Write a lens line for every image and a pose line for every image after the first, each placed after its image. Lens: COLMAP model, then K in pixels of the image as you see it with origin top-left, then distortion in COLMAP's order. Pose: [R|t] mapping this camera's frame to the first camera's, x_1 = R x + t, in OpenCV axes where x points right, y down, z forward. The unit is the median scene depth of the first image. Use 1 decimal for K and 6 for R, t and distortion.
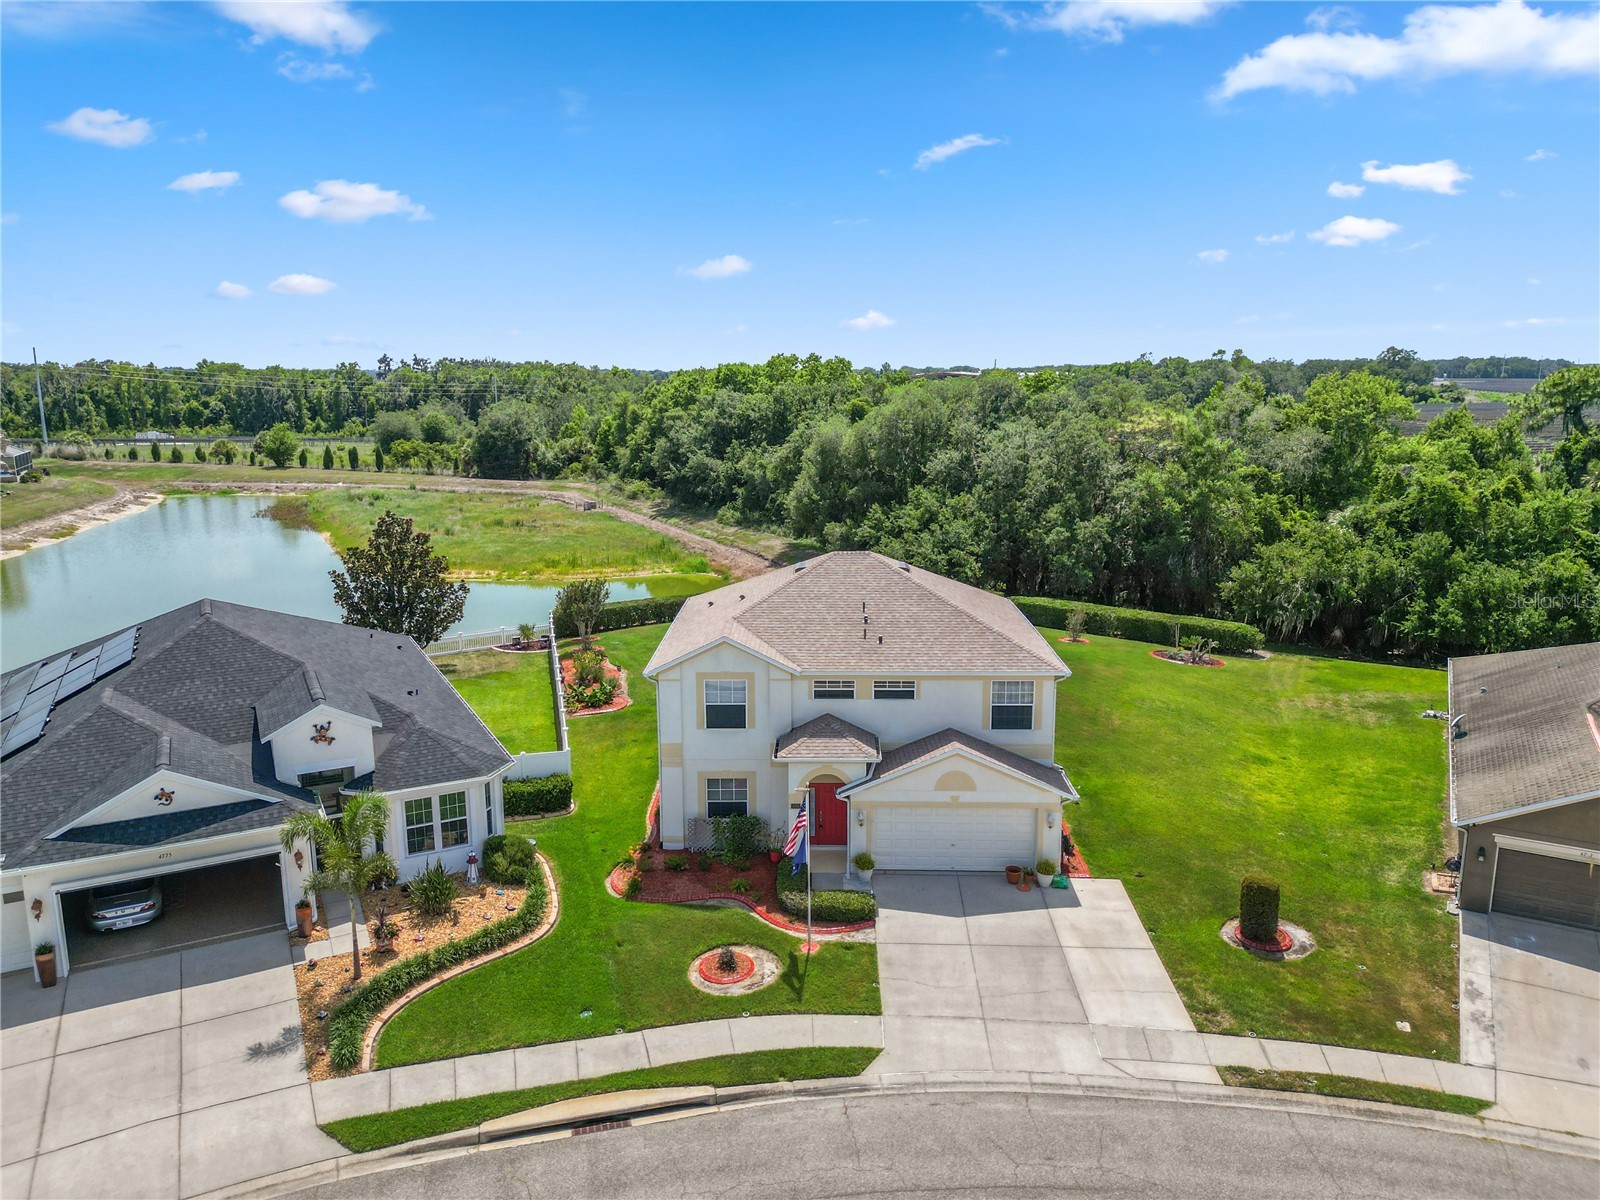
lens RADIAL K [[1113.5, 0, 799.3], [0, 1113.5, 595.5], [0, 0, 1]] dist [0.068824, -0.064418]
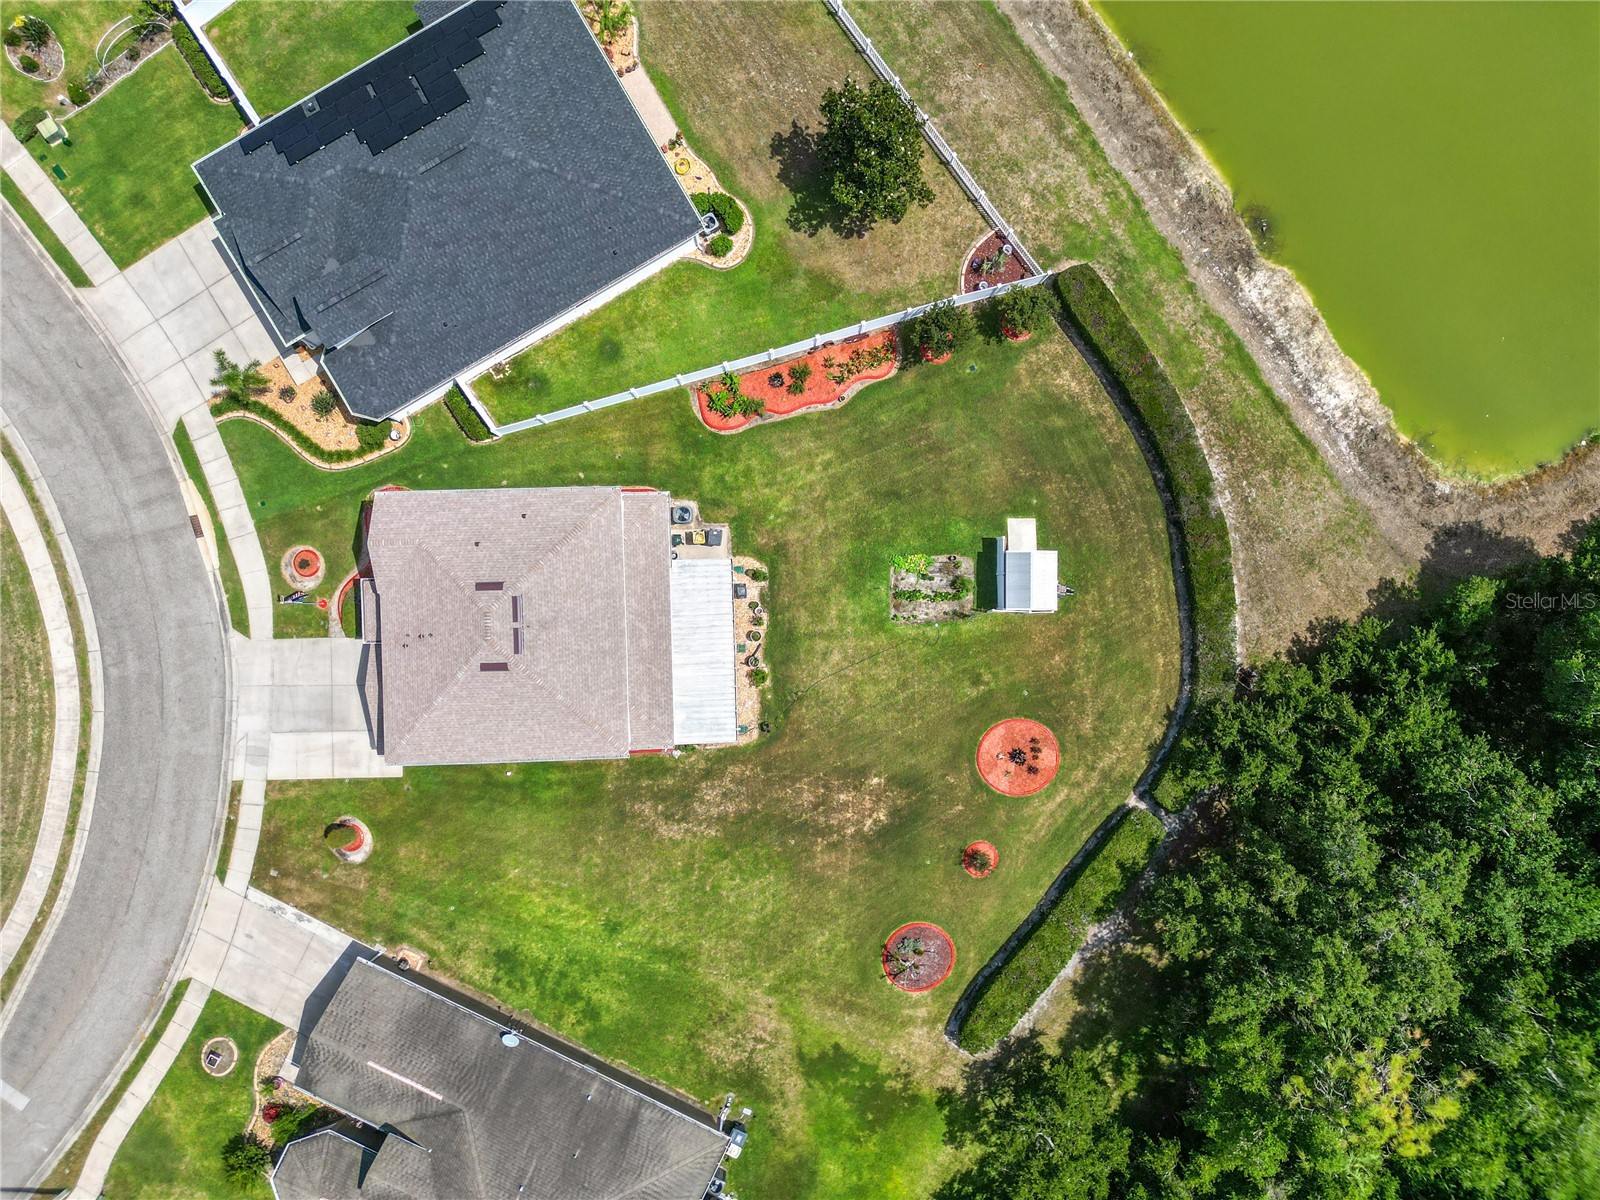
lens RADIAL K [[1113.5, 0, 808.2], [0, 1113.5, 602.3], [0, 0, 1]] dist [0.068824, -0.064418]
pose [[0.050447, 0.998721, -0.003353, 0.050959], [-0.204507, 0.013616, 0.978770, -1.624473], [0.977564, -0.048691, 0.204932, 1.290495]]
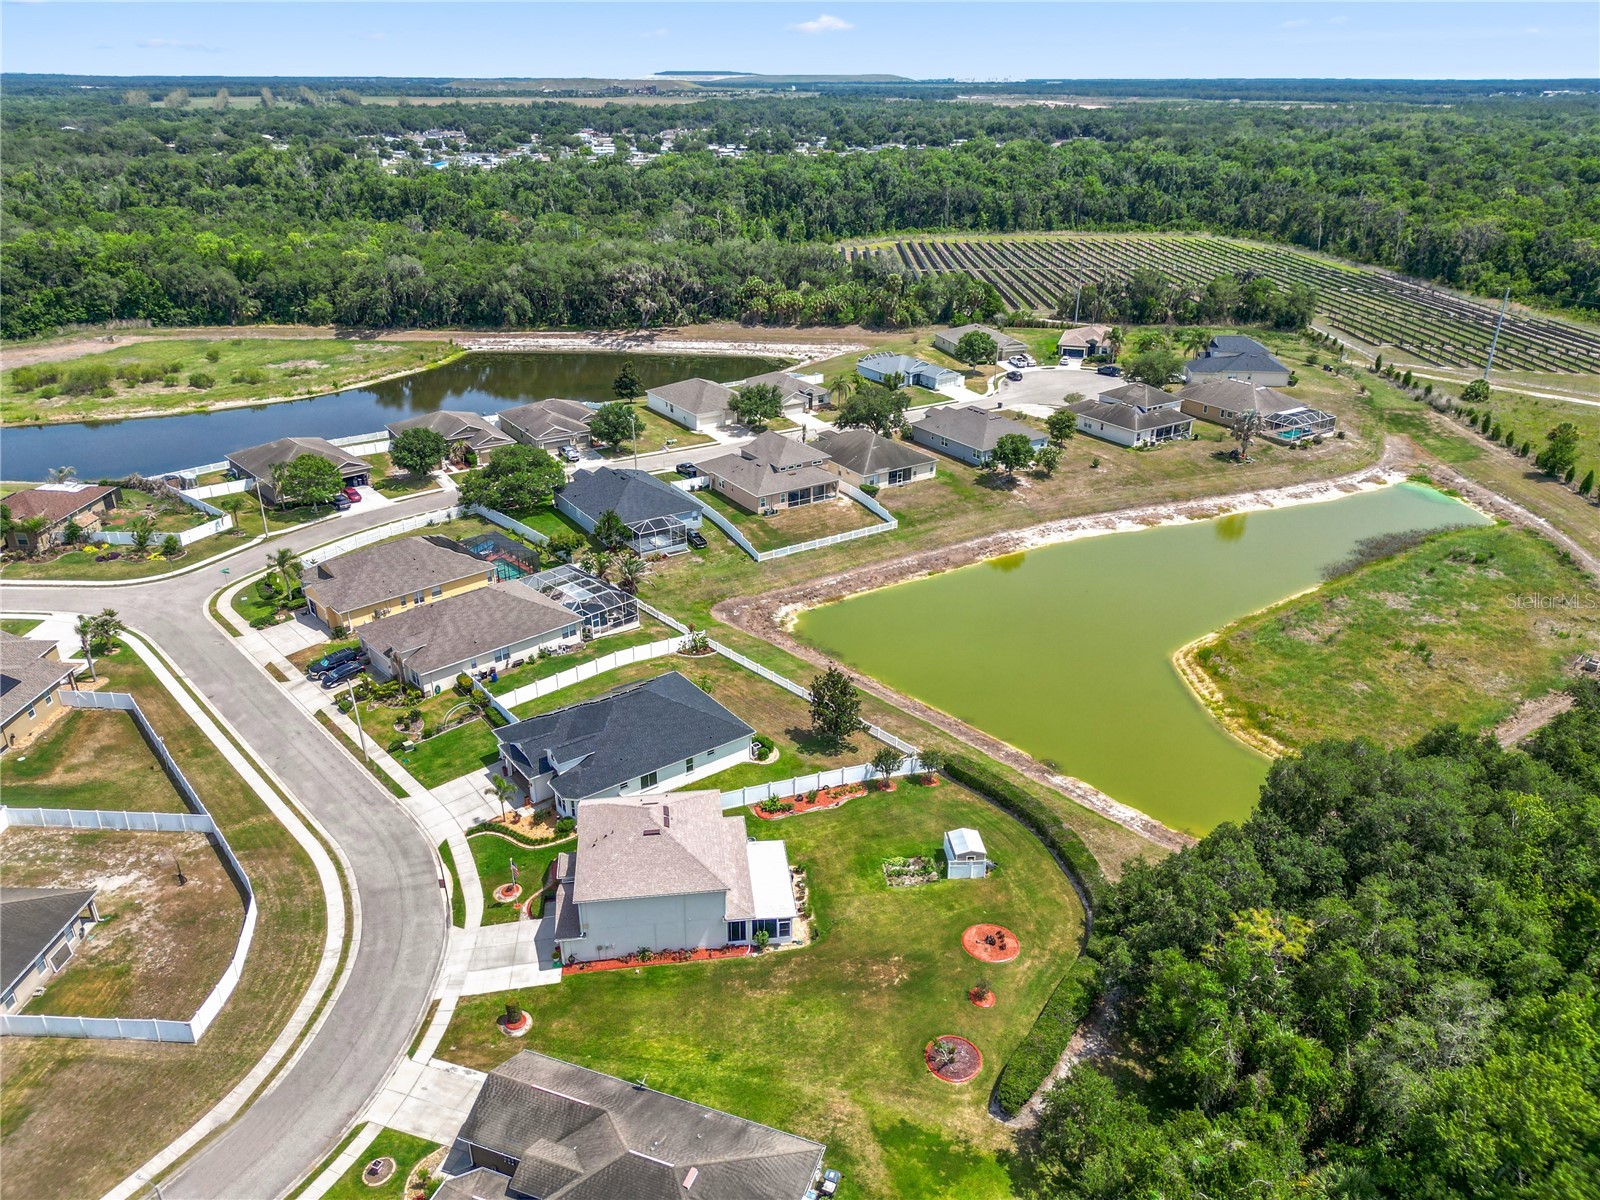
lens RADIAL K [[1113.5, 0, 806.4], [0, 1113.5, 627.0], [0, 0, 1]] dist [0.068824, -0.064418]
pose [[0.153003, 0.435693, -0.886996, 2.233210], [-0.198640, 0.892804, 0.404282, -1.558553], [0.968056, 0.114336, 0.223148, 0.895814]]
